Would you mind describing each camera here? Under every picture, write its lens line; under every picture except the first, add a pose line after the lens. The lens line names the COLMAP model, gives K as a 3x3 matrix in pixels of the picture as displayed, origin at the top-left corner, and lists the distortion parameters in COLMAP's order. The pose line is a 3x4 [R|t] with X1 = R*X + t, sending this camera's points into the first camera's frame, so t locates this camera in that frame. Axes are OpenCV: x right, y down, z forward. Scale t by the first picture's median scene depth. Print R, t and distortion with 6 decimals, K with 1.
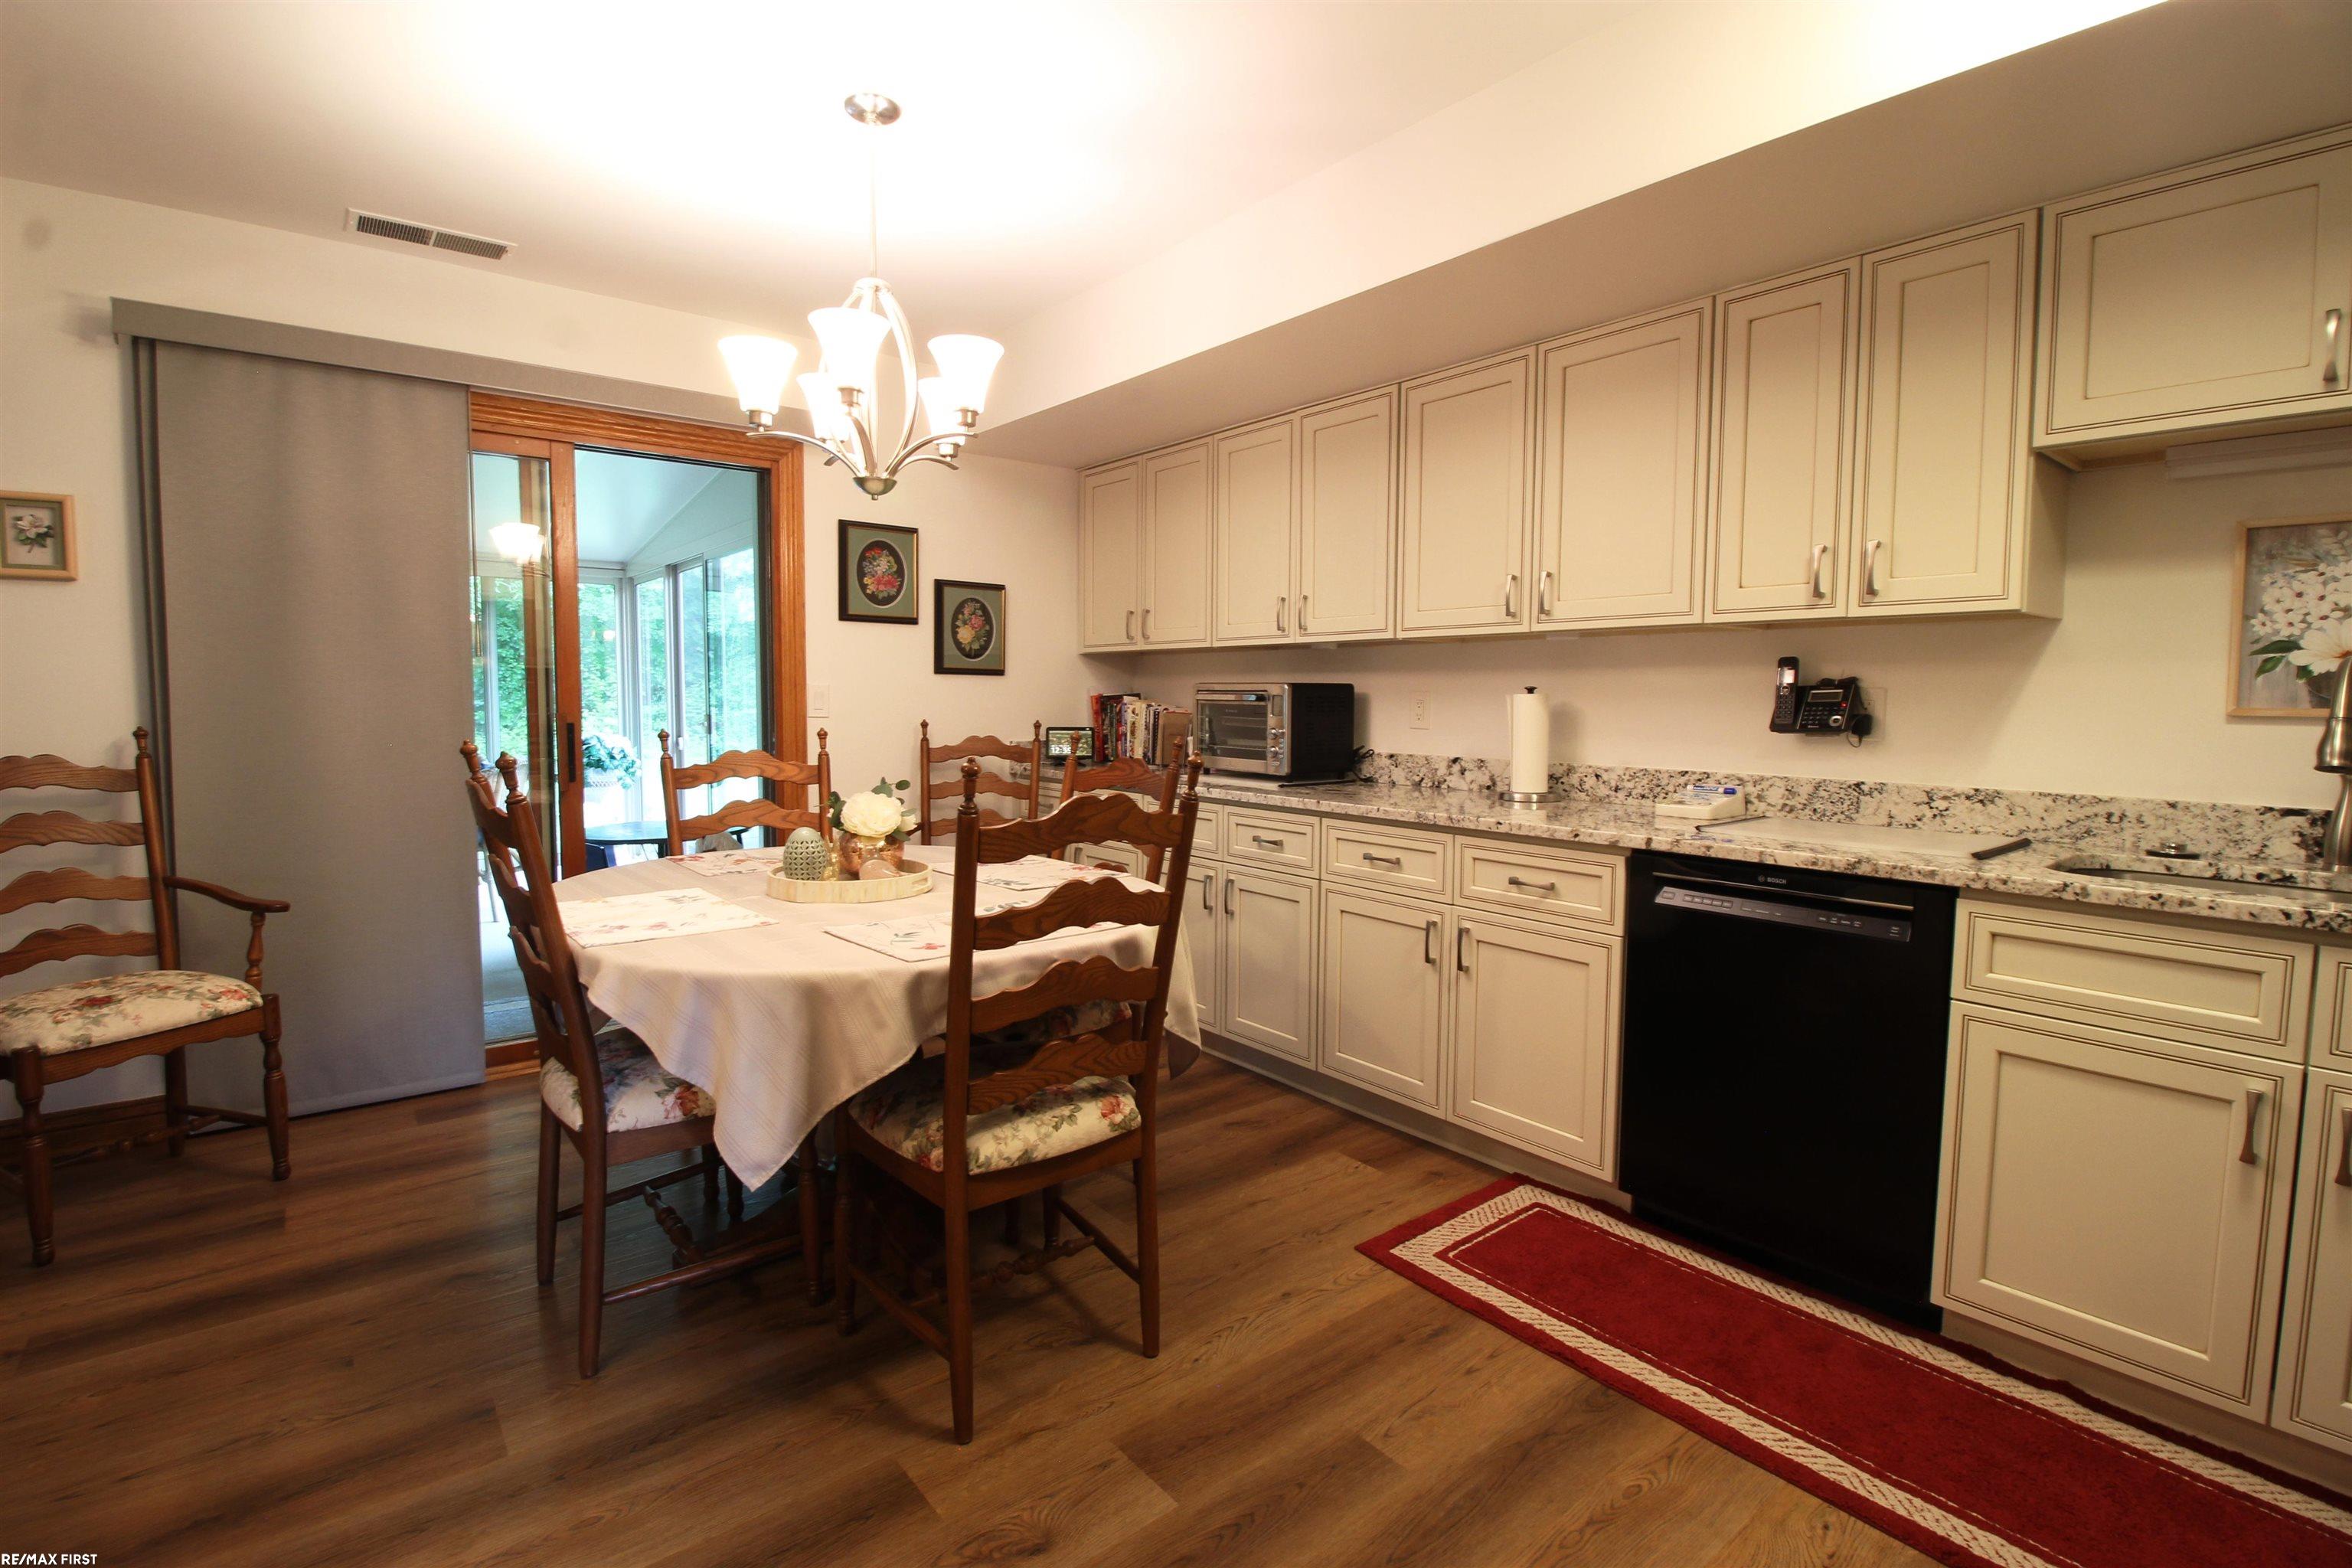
lens RADIAL K [[1082.1, 0, 1158.6], [0, 1082.1, 770.0], [0, 0, 1]] dist [0.001220, -0.015134]
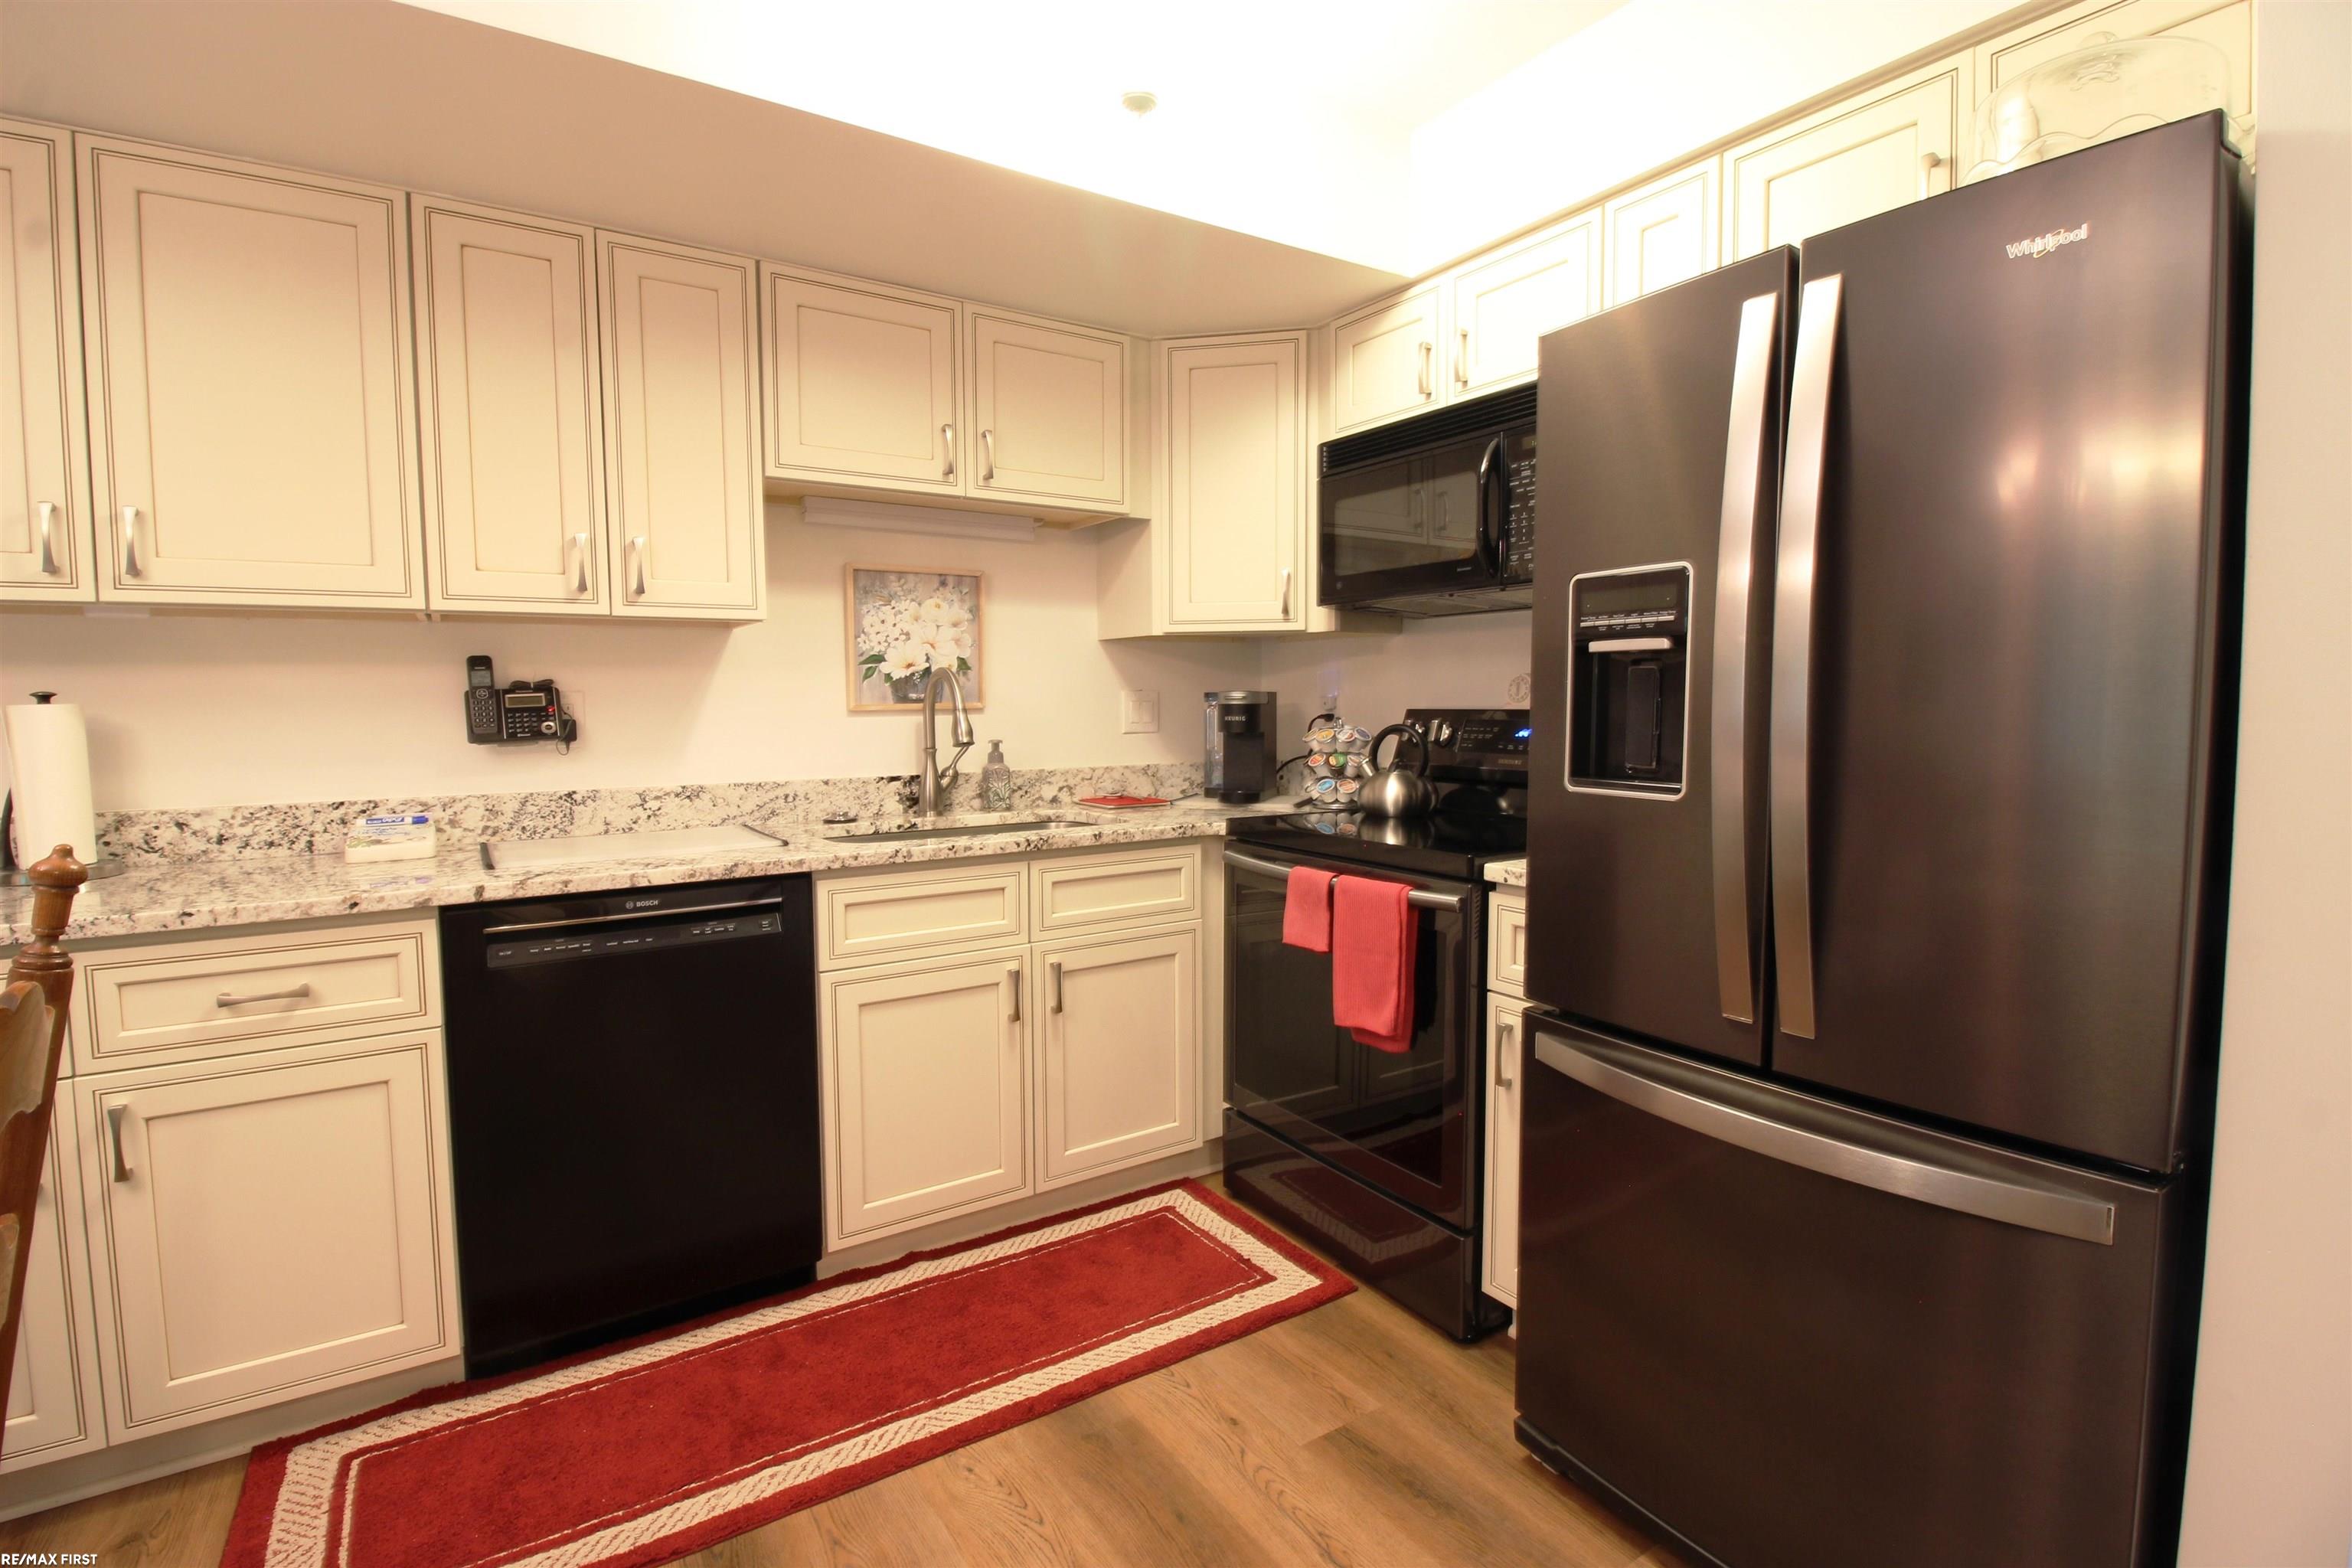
lens RADIAL K [[1082.1, 0, 1158.6], [0, 1082.1, 770.0], [0, 0, 1]] dist [0.001220, -0.015134]
pose [[0.089128, -0.072081, 0.993409, -0.260845], [0.079516, 0.994709, 0.065041, -0.030928], [-0.992841, 0.073195, 0.094388, 0.447646]]
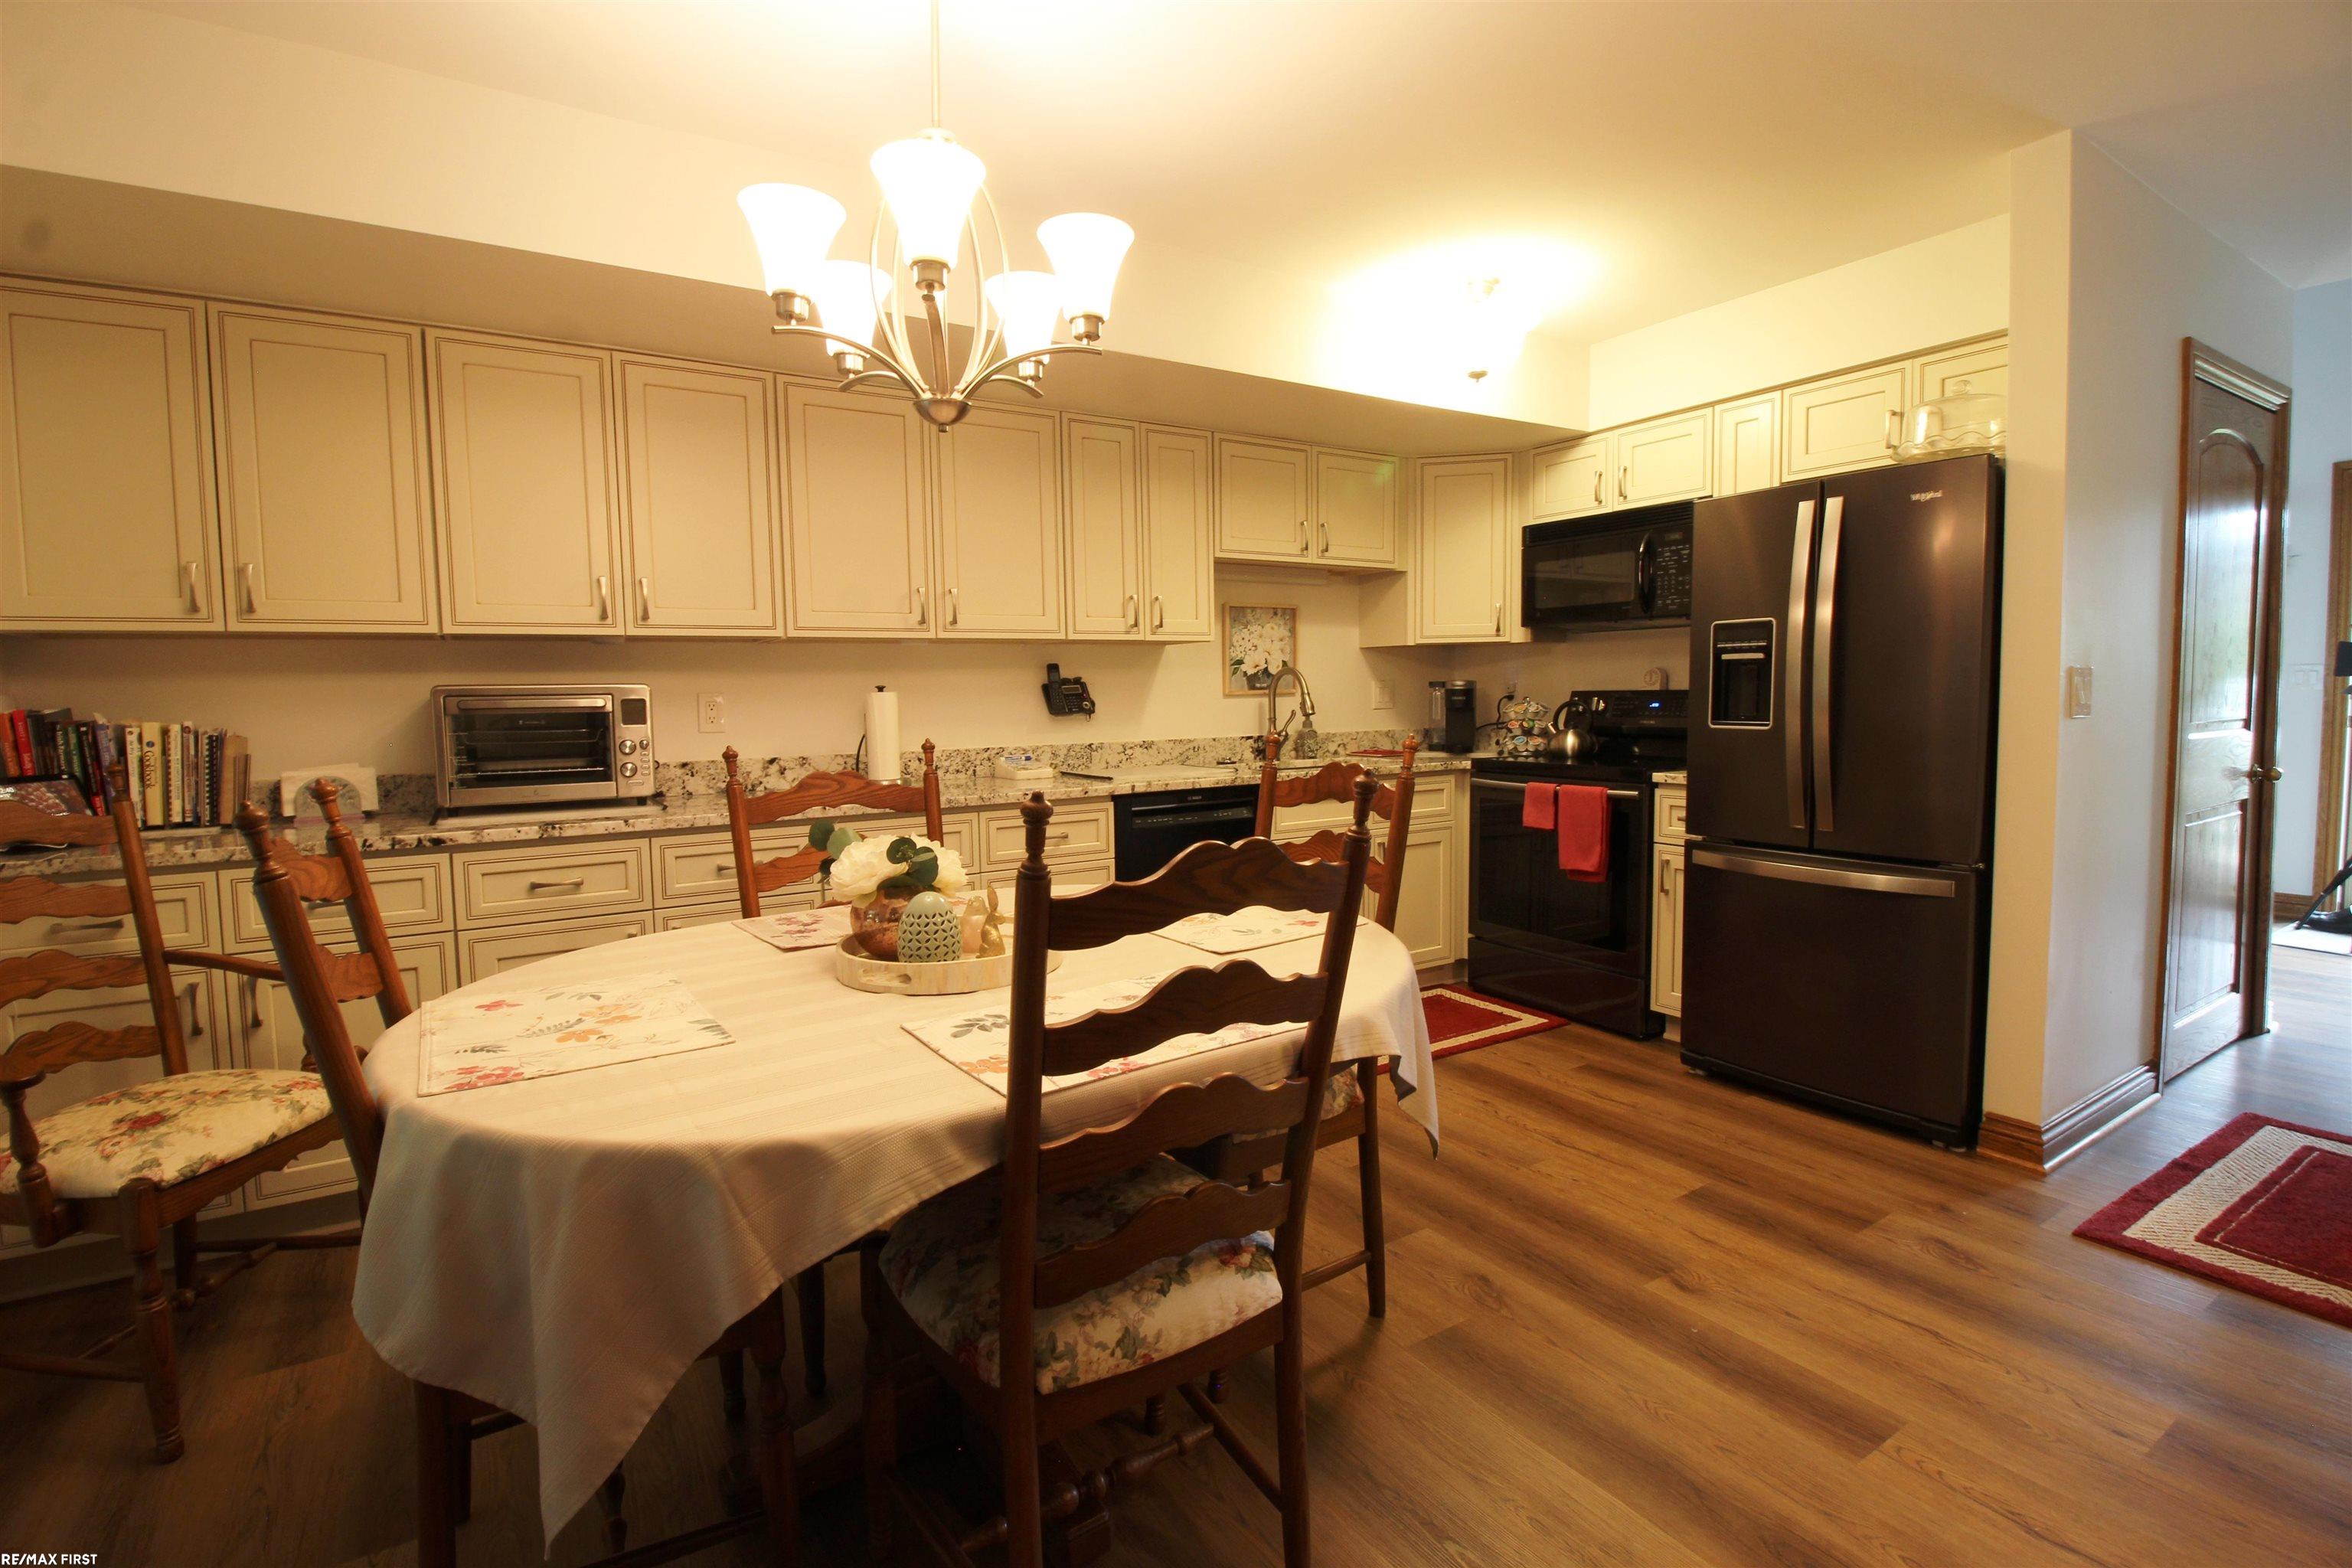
lens RADIAL K [[1082.1, 0, 1158.6], [0, 1082.1, 770.0], [0, 0, 1]] dist [0.001220, -0.015134]
pose [[0.105108, -0.080358, 0.991209, -1.011598], [0.088225, 0.993553, 0.071193, -0.060088], [-0.990540, 0.079966, 0.111520, 0.806324]]
